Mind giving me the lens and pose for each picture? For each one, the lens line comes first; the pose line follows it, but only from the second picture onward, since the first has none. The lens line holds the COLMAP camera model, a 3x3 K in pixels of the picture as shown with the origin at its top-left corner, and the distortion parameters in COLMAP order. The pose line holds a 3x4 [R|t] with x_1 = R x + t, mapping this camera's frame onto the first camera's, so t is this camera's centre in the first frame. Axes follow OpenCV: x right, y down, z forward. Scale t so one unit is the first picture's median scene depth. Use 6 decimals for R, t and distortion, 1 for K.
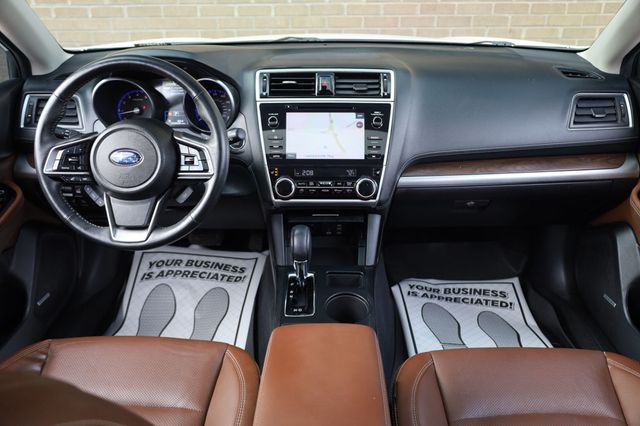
lens RADIAL K [[576.0, 0, 323.0], [0, 576.0, 214.4], [0, 0, 1]] dist [0.023750, -0.018915]
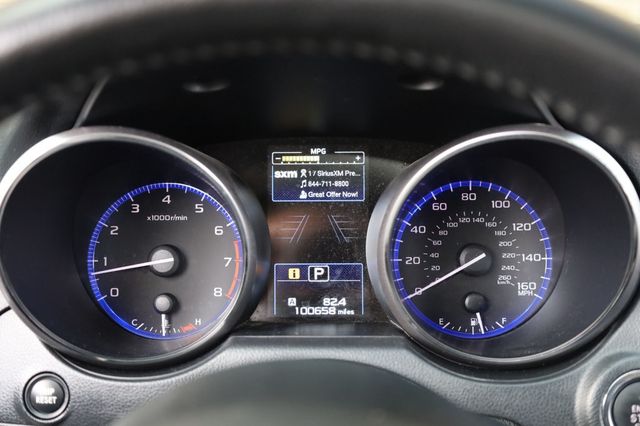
lens RADIAL K [[873.9, 0, 322.4], [0, 873.9, 210.6], [0, 0, 1]] dist [0.029304, 0.000000]
pose [[0.999966, 0.000527, -0.008236, -0.275722], [-0.001939, 0.985034, -0.172351, -0.149699], [0.008022, 0.172361, 0.985001, 0.683840]]
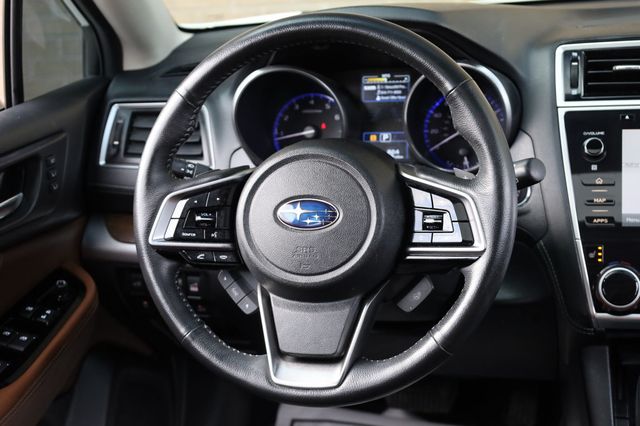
lens RADIAL K [[1125.2, 0, 323.5], [0, 1125.2, 217.0], [0, 0, 1]] dist [-0.022524, 0.000000]
pose [[0.972291, 0.008901, -0.233605, -0.087108], [-0.039757, 0.991014, -0.127716, 0.022006], [0.230369, 0.133464, 0.963907, 0.065894]]
